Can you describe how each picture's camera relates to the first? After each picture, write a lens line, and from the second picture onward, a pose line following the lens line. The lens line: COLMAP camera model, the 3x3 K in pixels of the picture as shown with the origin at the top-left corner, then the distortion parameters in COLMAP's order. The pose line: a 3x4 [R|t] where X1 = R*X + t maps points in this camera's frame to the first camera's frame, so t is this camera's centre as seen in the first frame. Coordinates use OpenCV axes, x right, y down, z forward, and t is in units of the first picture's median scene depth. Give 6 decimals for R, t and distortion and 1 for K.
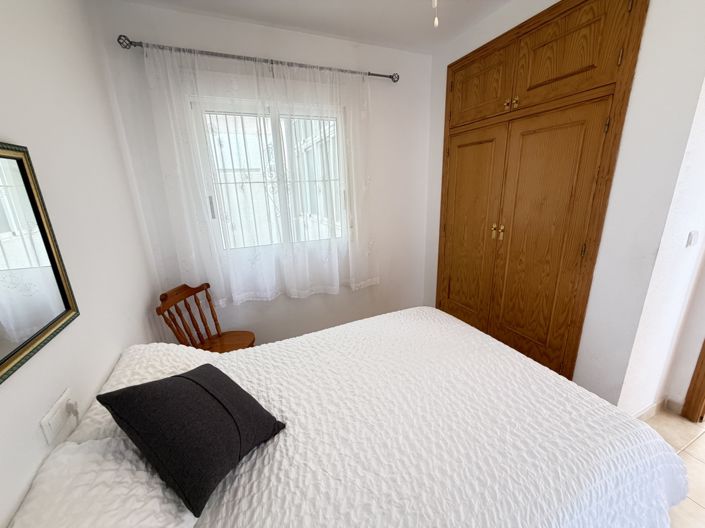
lens RADIAL K [[275.2, 0, 350.8], [0, 275.2, 266.0], [0, 0, 1]] dist [0.000912, -0.000263]
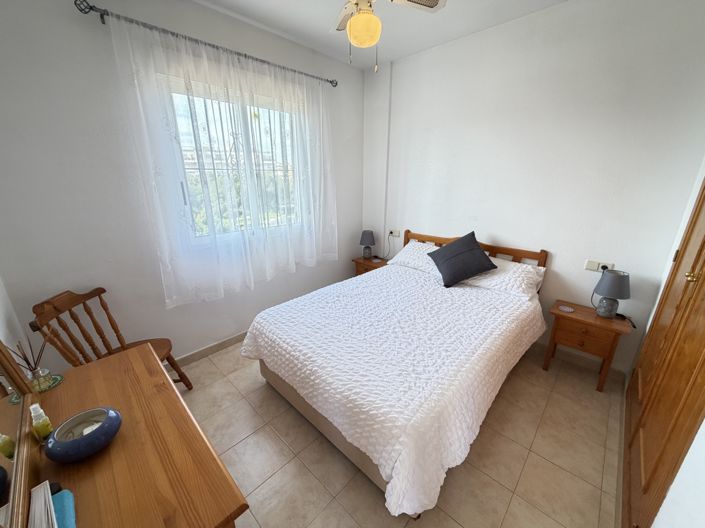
lens RADIAL K [[280.5, 0, 350.9], [0, 280.5, 264.6], [0, 0, 1]] dist [-0.000142, -0.000251]
pose [[0.939504, -0.051510, 0.338641, -0.106982], [0.049475, 0.998668, 0.014646, 0.019894], [-0.338945, 0.002994, 0.940801, -0.048192]]
